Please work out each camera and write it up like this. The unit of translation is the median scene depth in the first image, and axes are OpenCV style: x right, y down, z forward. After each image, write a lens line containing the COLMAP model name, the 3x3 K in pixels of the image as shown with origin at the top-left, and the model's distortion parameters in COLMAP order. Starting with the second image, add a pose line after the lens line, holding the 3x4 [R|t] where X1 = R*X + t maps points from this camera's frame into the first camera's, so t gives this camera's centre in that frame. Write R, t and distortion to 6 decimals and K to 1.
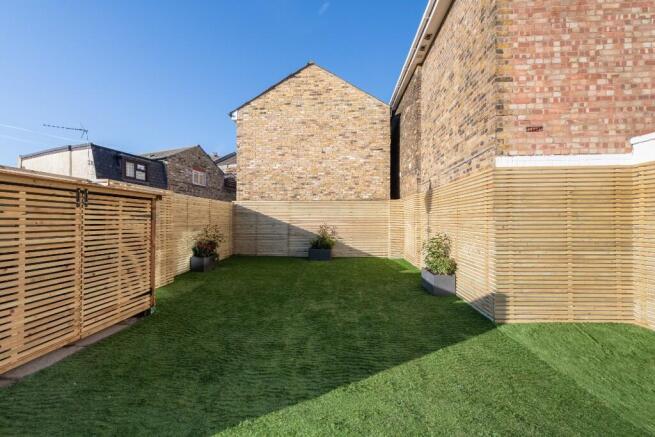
lens RADIAL K [[263.9, 0, 328.6], [0, 263.9, 216.1], [0, 0, 1]] dist [0.009318, -0.001652]
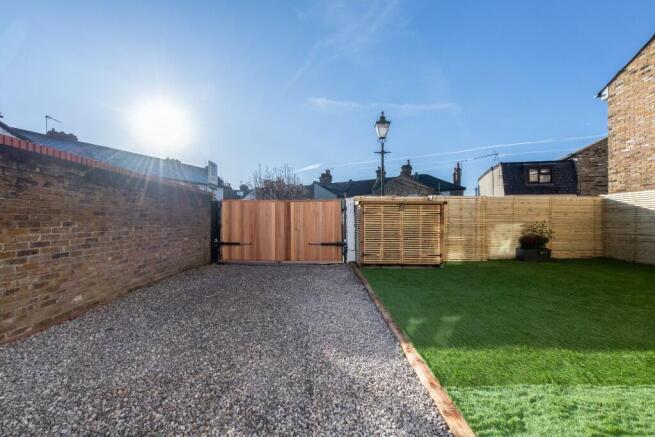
lens RADIAL K [[263.9, 0, 323.6], [0, 263.9, 222.7], [0, 0, 1]] dist [0.009318, -0.001652]
pose [[0.024859, 0.003556, -0.999685, 0.587877], [0.012014, 0.999920, 0.003856, 0.024176], [0.999619, -0.012106, 0.024814, 0.083334]]
